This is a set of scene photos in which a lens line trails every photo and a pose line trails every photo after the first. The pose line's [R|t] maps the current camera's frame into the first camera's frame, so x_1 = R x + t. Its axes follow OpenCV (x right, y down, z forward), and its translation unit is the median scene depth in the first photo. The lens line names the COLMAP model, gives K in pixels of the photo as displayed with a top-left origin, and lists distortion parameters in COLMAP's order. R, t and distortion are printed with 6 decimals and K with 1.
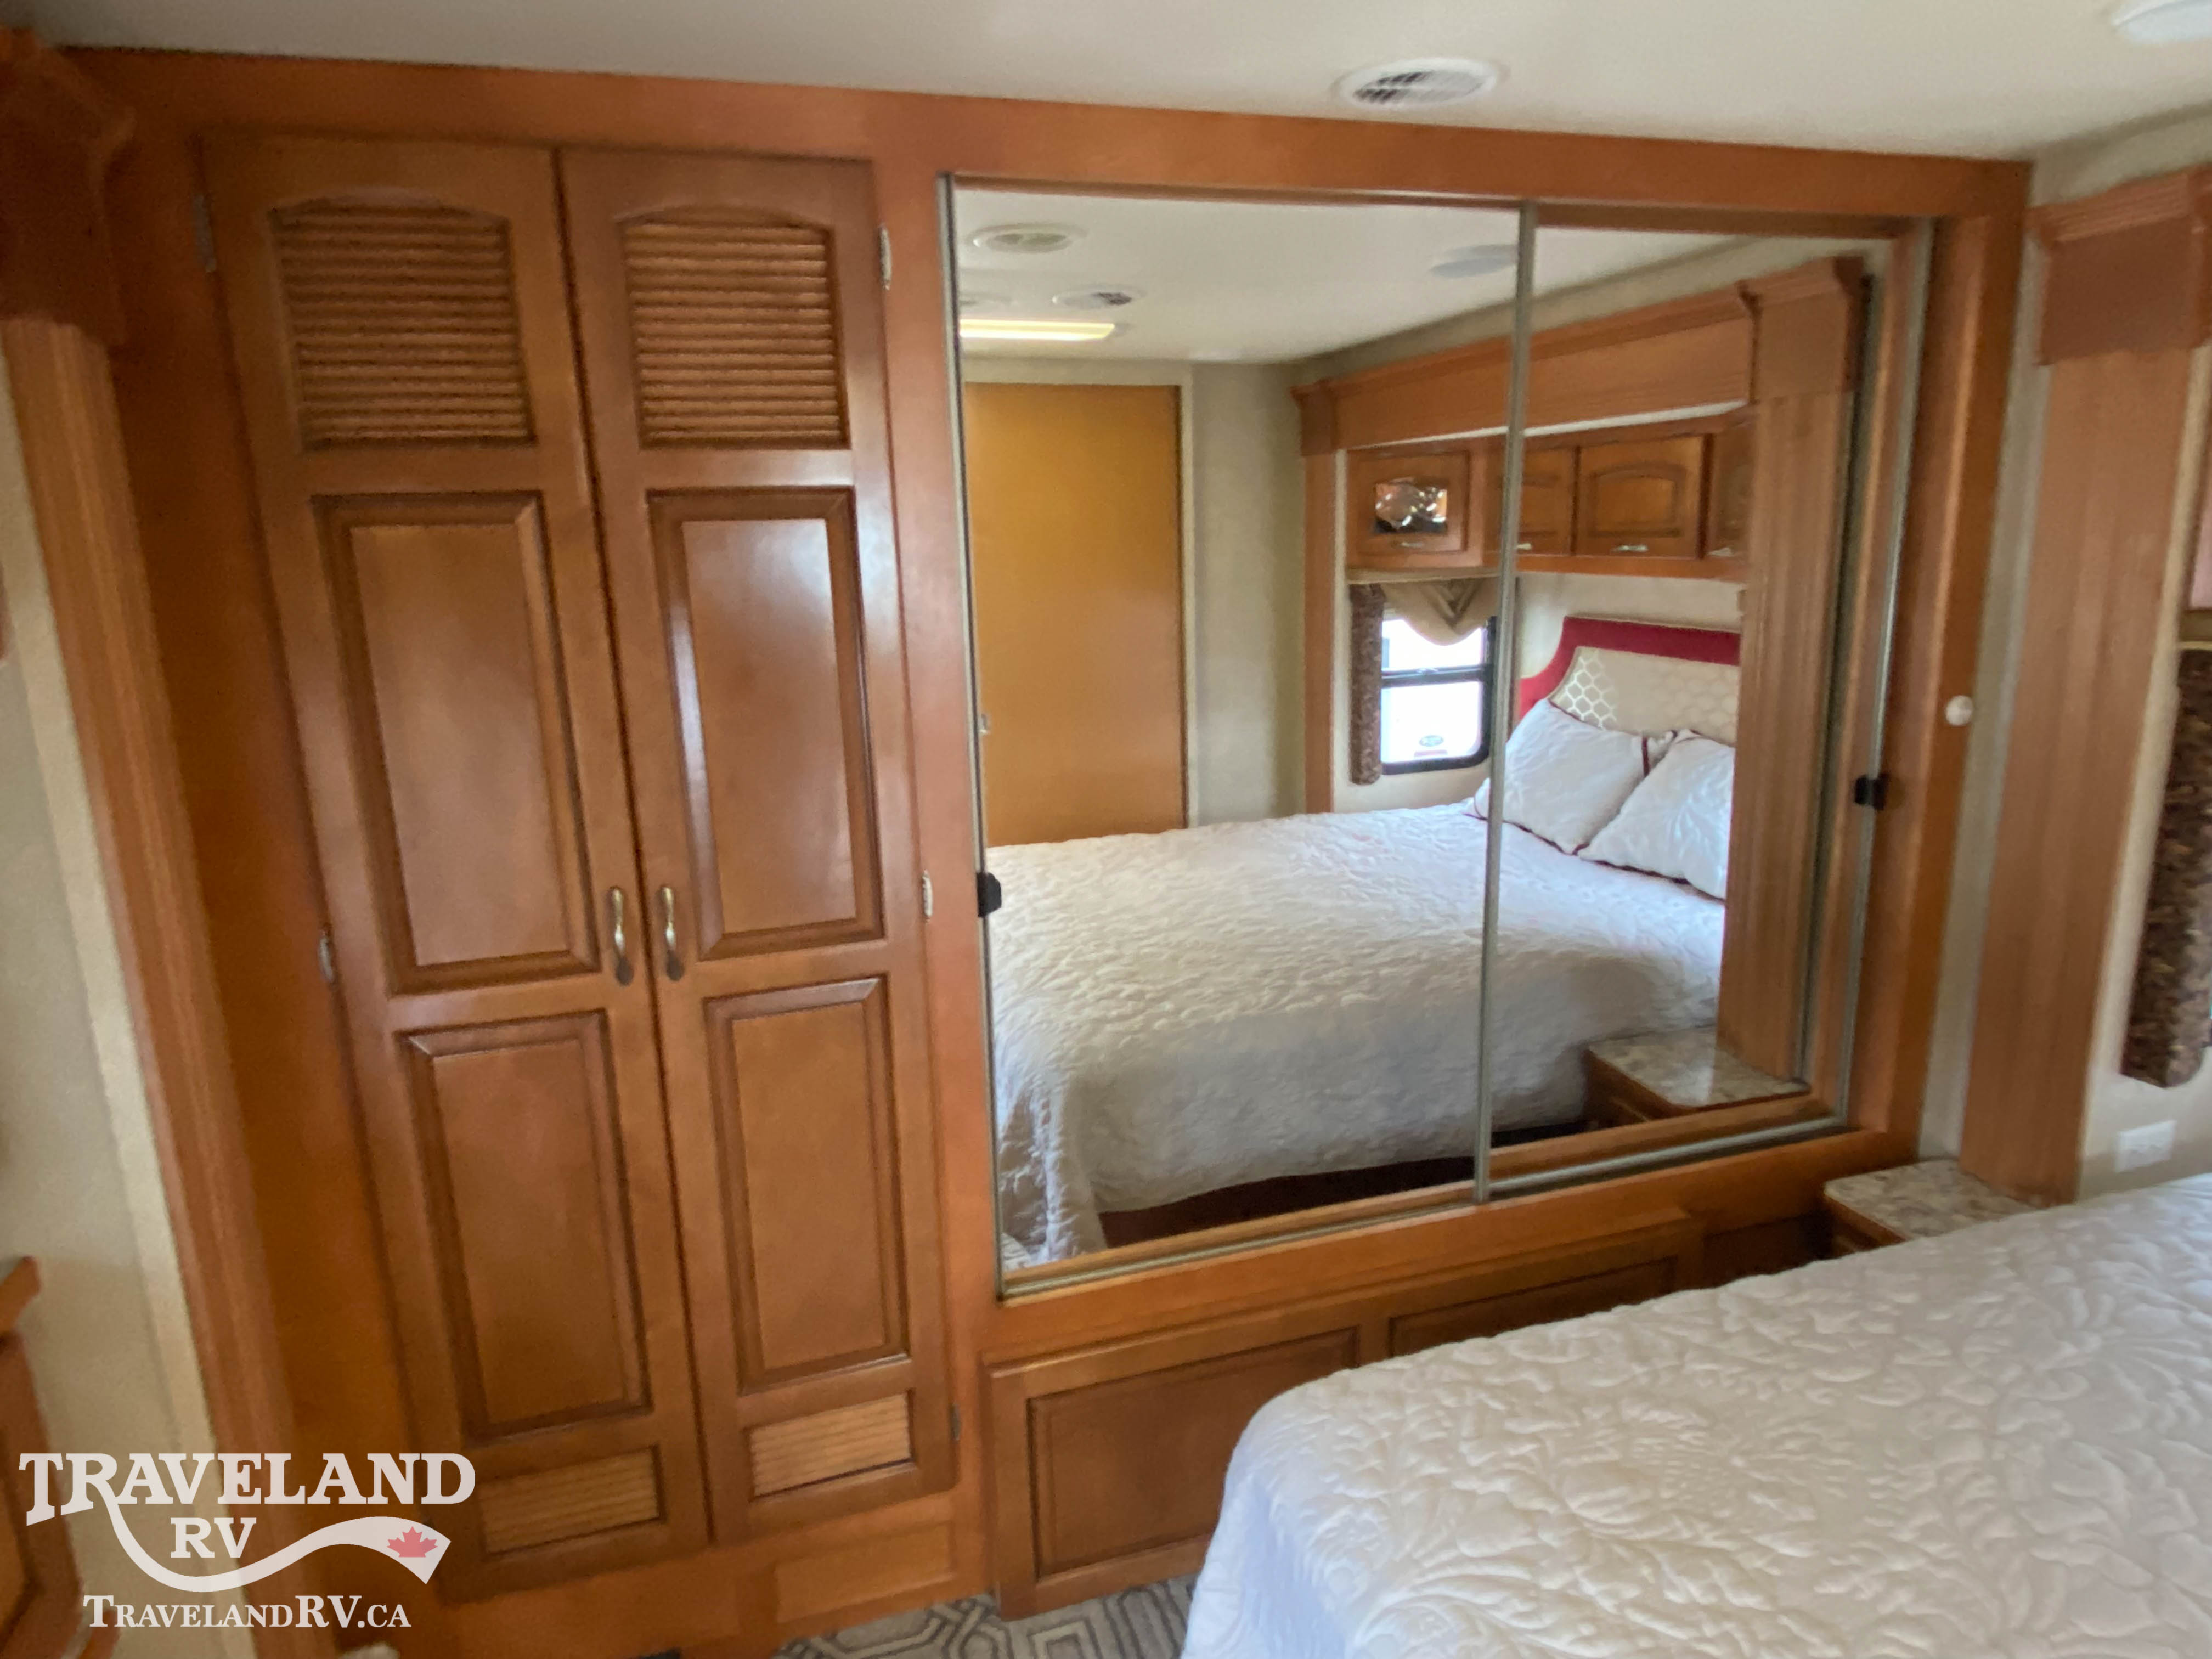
lens RADIAL K [[1293.7, 0, 1088.5], [0, 1293.7, 818.2], [0, 0, 1]] dist [0.042315, -0.041626]
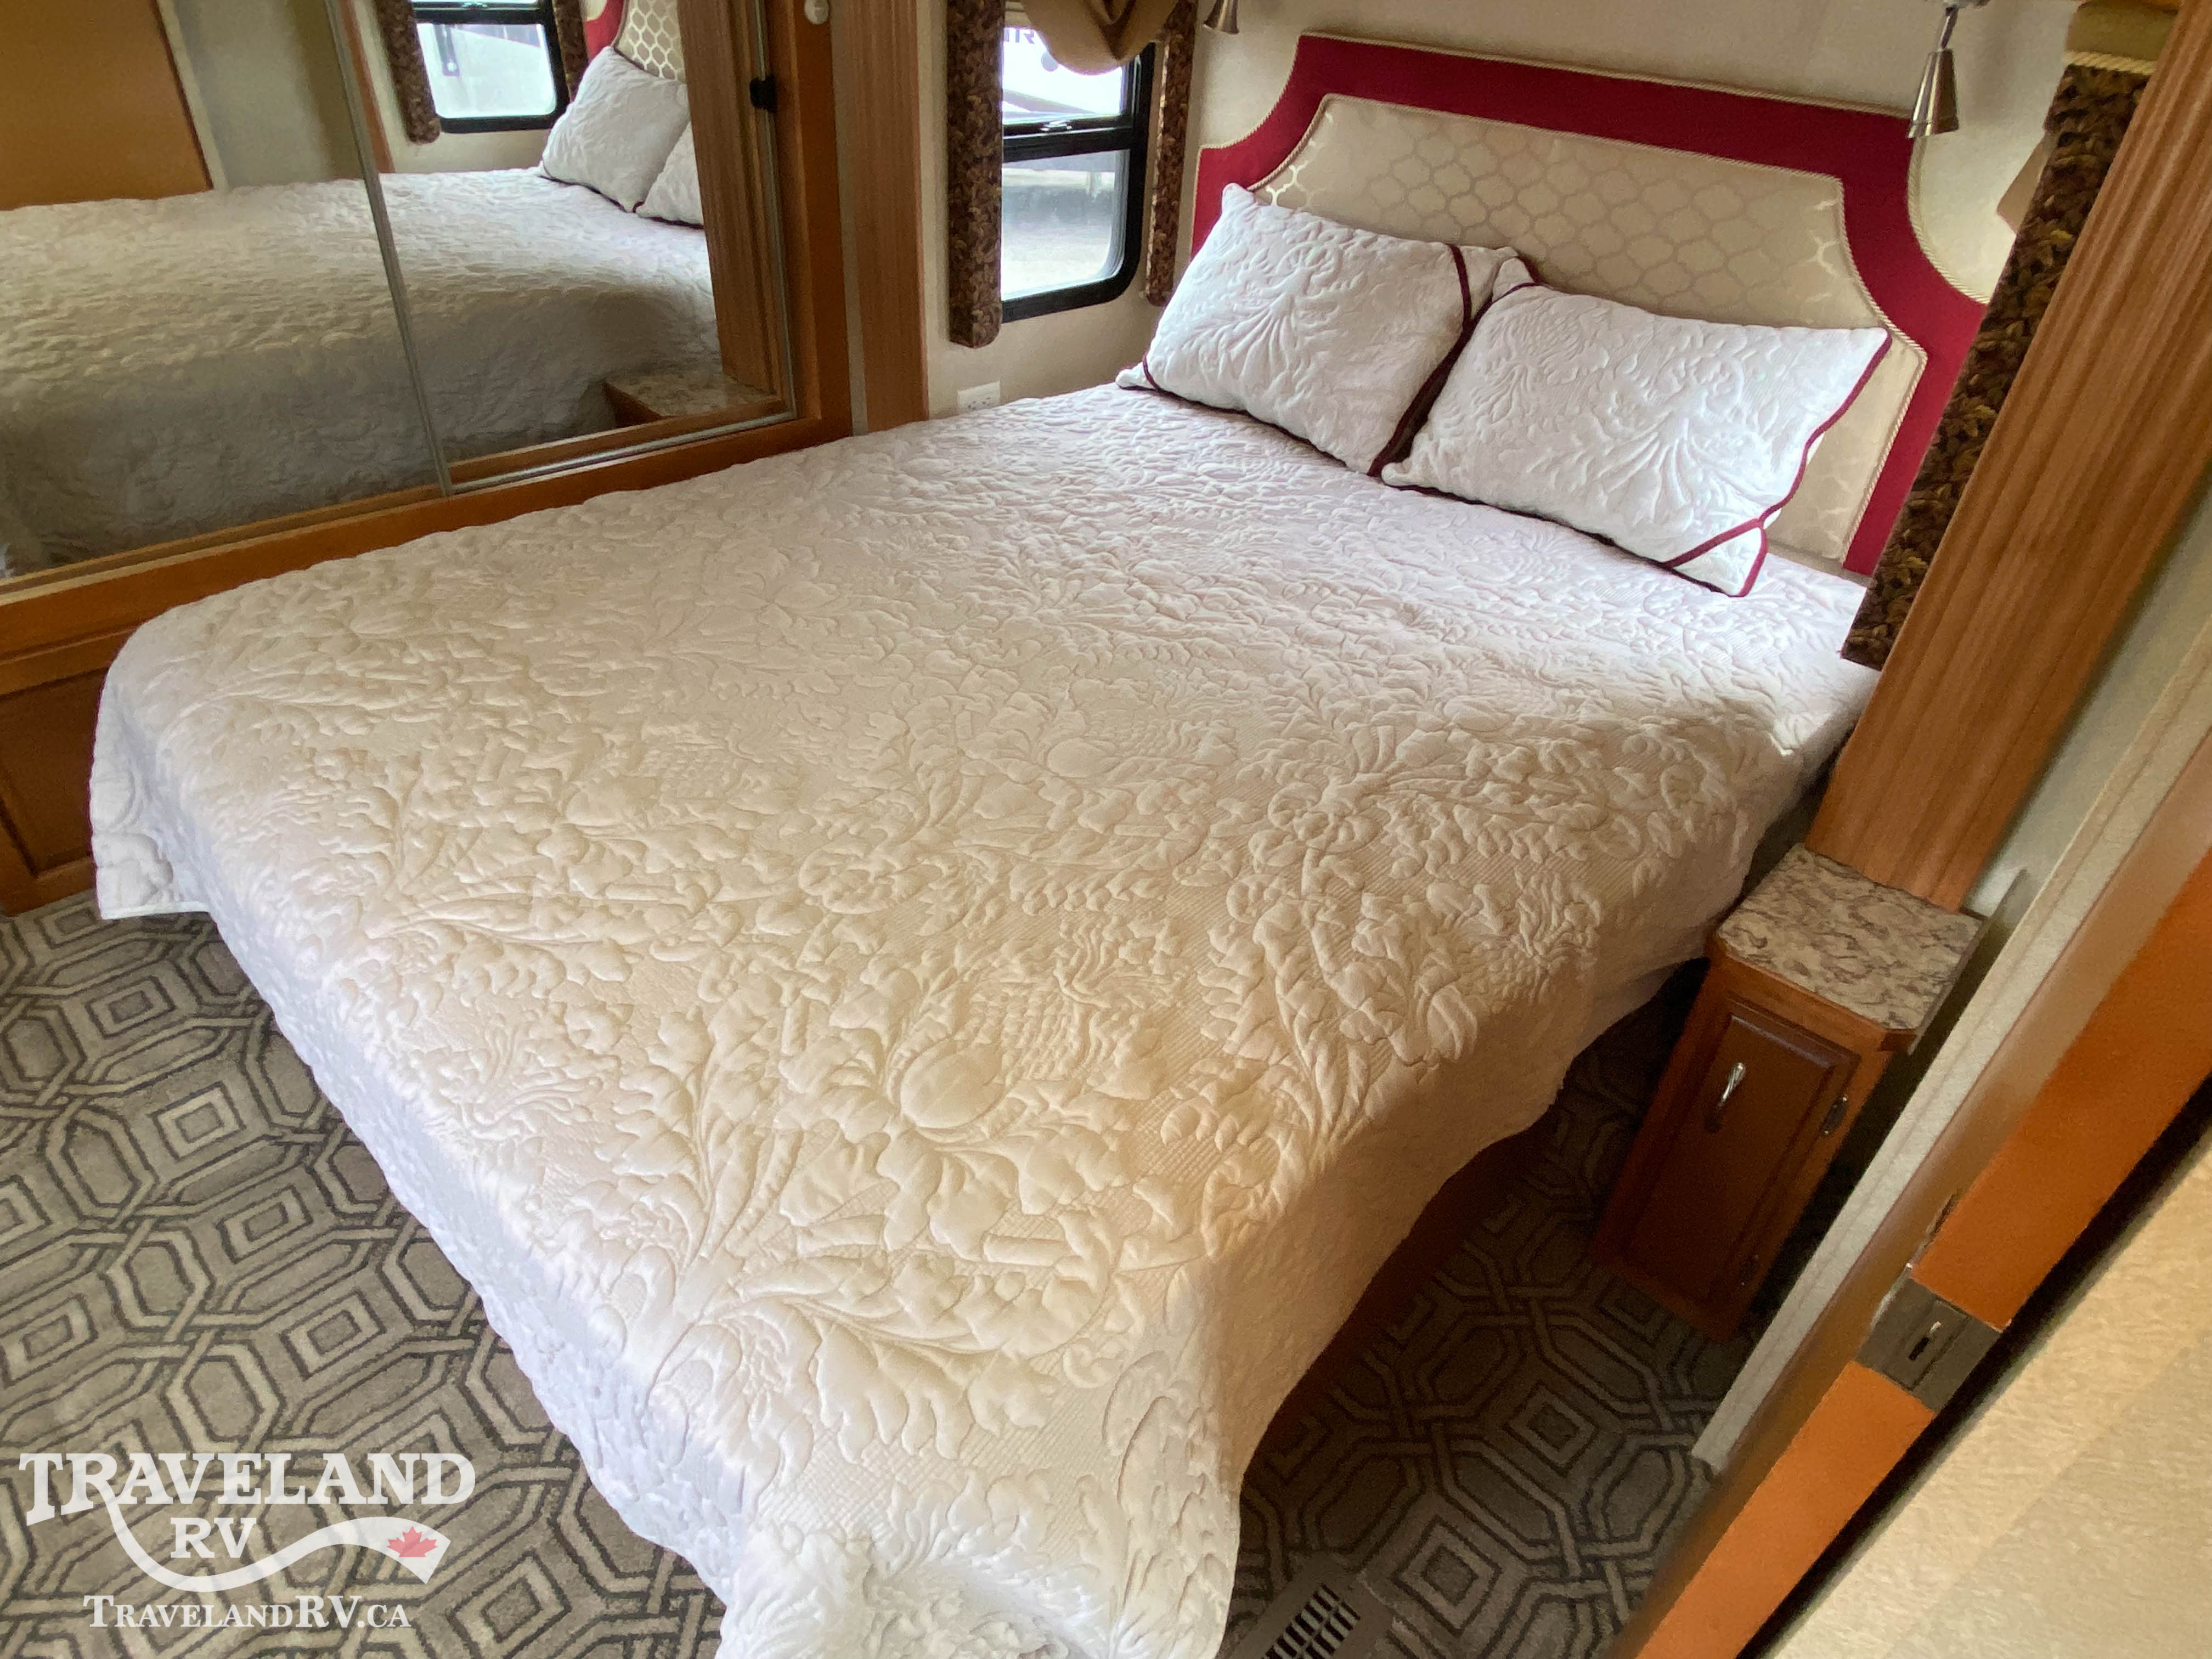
lens RADIAL K [[1293.7, 0, 1103.4], [0, 1293.7, 830.8], [0, 0, 1]] dist [0.042315, -0.041626]
pose [[0.866165, -0.218005, 0.449703, 0.208431], [0.023421, 0.916558, 0.399216, 0.115115], [-0.499210, -0.335254, 0.798996, -0.245345]]
